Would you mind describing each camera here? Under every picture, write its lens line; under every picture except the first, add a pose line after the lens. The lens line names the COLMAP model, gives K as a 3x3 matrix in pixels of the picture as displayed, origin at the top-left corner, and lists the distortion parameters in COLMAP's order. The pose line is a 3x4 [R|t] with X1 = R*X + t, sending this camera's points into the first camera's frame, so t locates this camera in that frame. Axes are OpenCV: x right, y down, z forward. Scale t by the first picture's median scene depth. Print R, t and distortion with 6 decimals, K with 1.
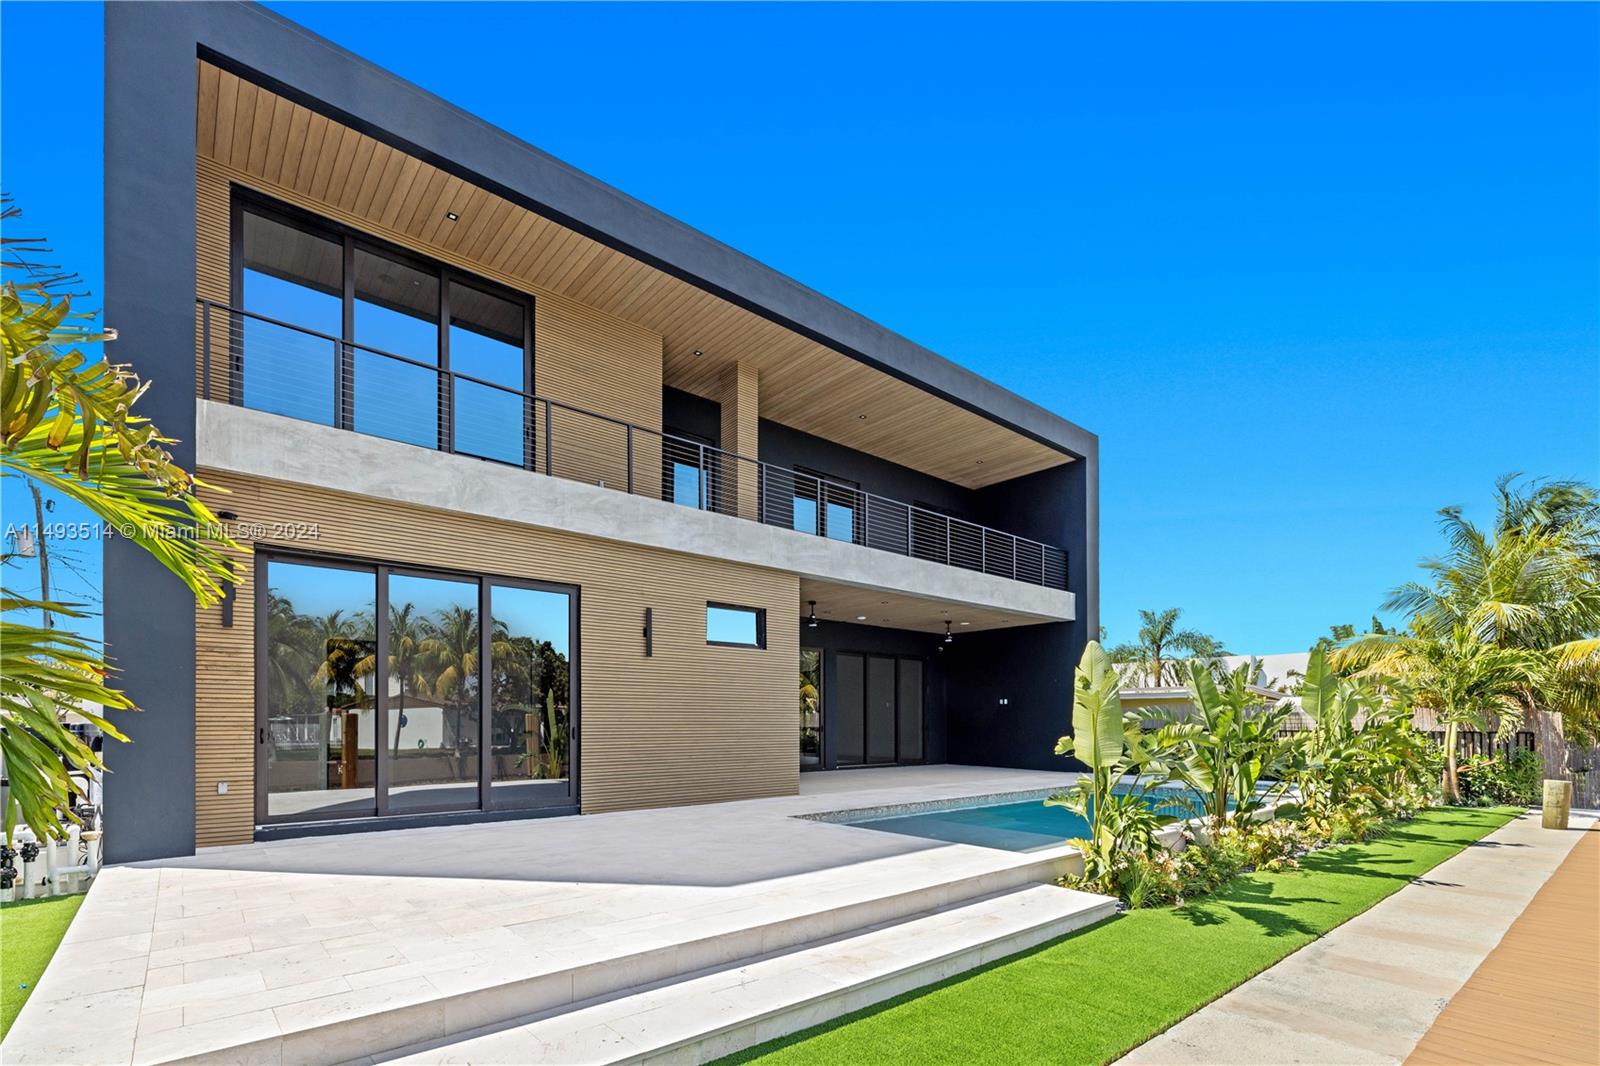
lens RADIAL K [[707.3, 0, 800.0], [0, 707.3, 533.0], [0, 0, 1]] dist [0.000036, -0.000001]
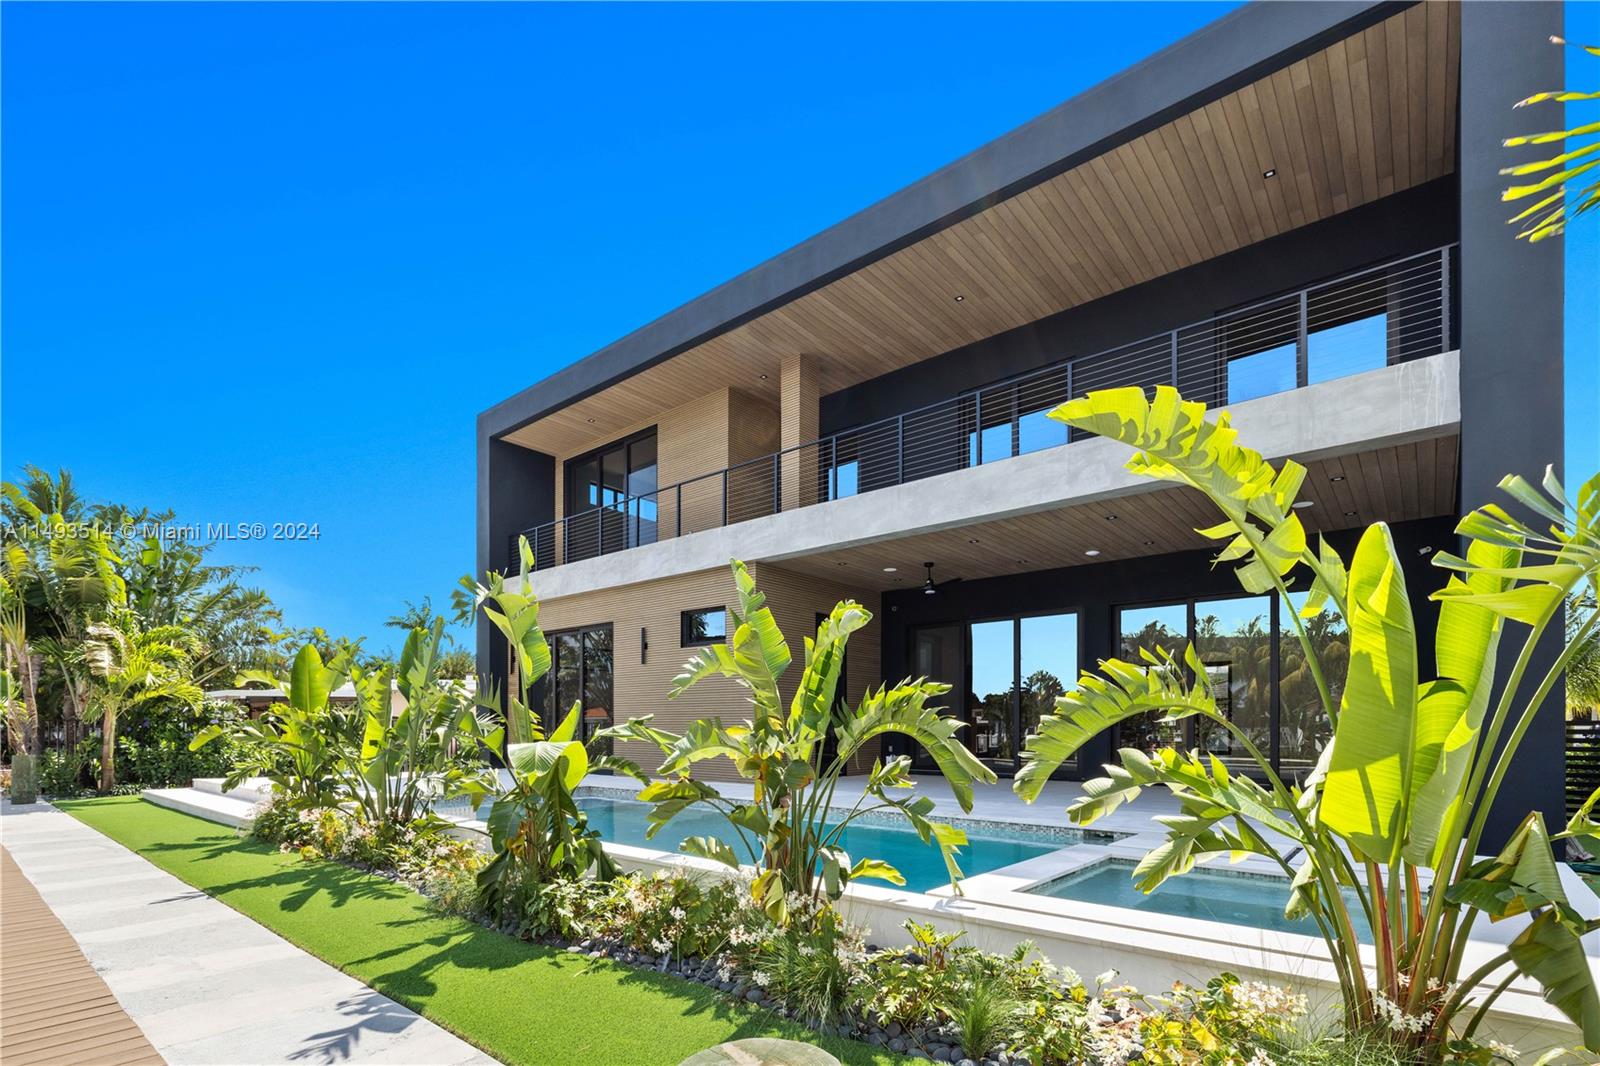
lens RADIAL K [[683.7, 0, 800.0], [0, 683.7, 533.0], [0, 0, 1]] dist [0.031763, -0.000022]
pose [[0.130645, -0.220714, -0.966549, 0.845605], [0.269955, 0.945988, -0.179530, 0.187619], [0.953969, -0.237470, 0.183172, 0.818845]]
